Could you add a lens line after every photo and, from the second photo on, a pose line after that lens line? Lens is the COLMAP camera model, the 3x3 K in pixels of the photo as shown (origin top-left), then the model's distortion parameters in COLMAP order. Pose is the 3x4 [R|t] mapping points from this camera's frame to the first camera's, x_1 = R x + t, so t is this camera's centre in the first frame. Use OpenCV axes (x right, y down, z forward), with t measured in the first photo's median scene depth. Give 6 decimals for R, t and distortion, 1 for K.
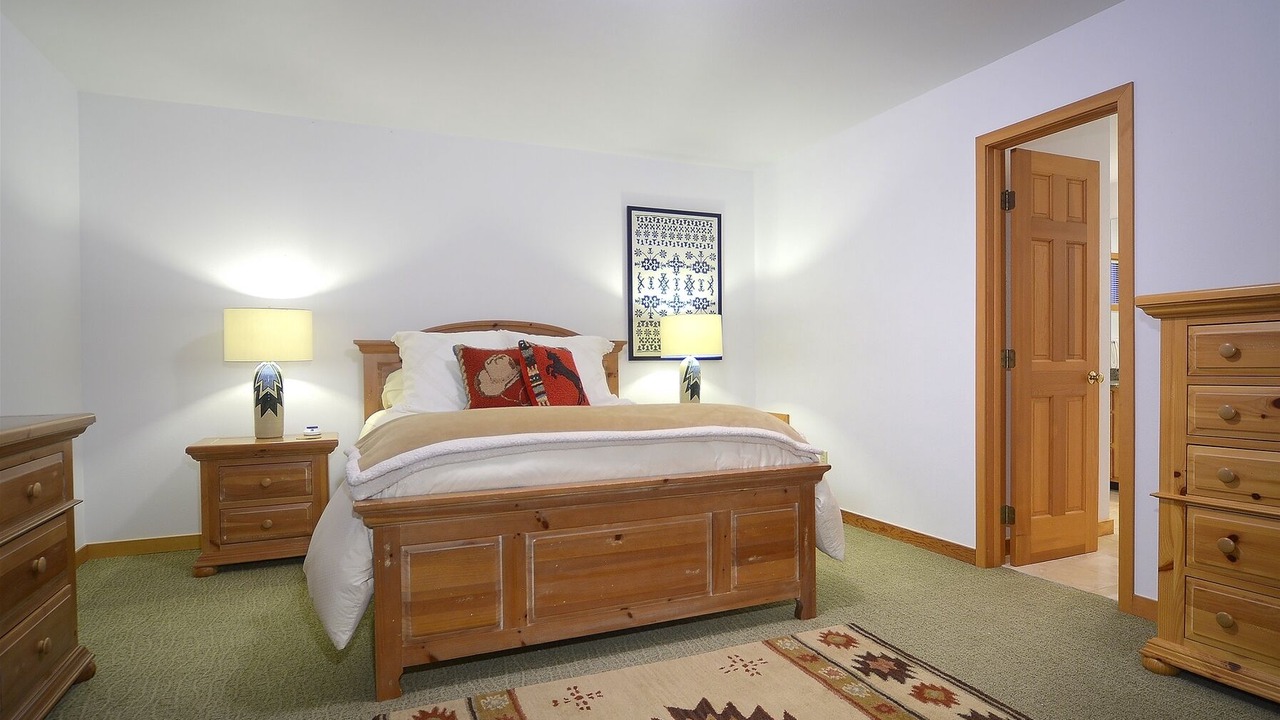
lens RADIAL K [[719.5, 0, 612.9], [0, 719.5, 362.6], [0, 0, 1]] dist [-0.018679, -0.000546]
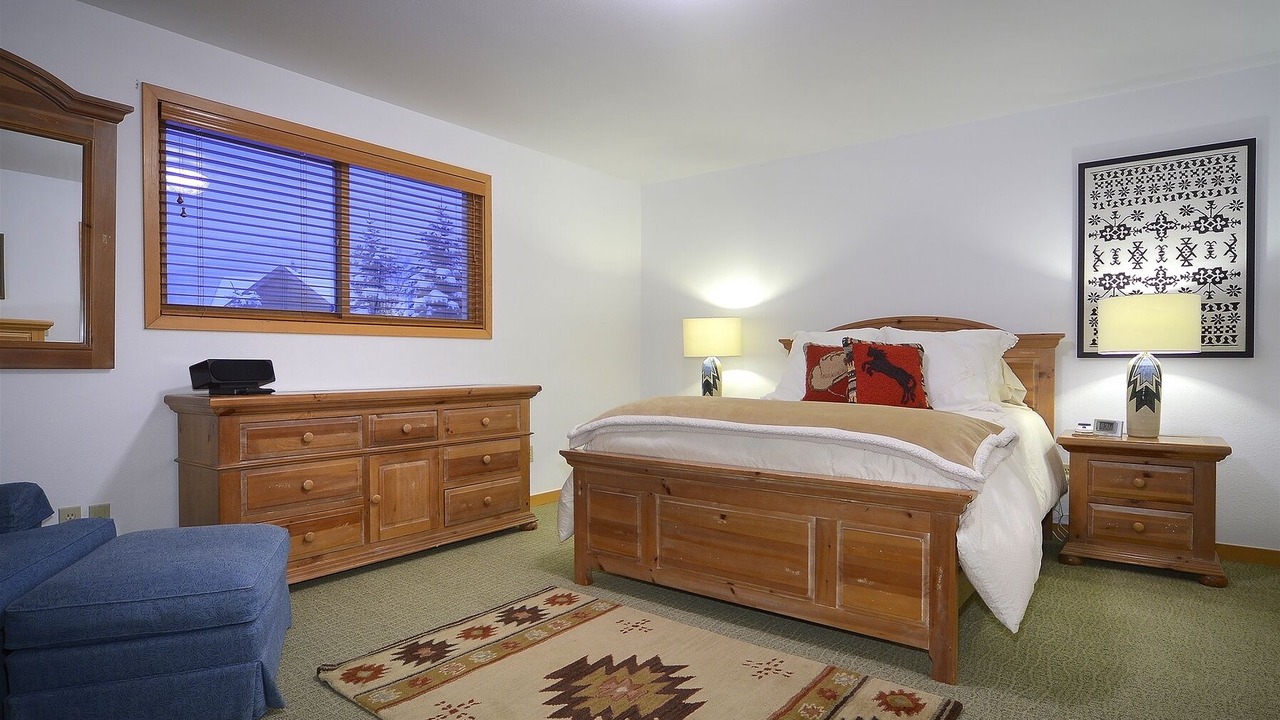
lens RADIAL K [[705.7, 0, 640.0], [0, 705.7, 360.0], [0, 0, 1]] dist [0.002724, -0.000508]
pose [[0.465970, 0.011145, -0.884730, 0.490694], [-0.003480, 0.999936, 0.010764, -0.006681], [0.884793, -0.001937, 0.465979, 0.200231]]
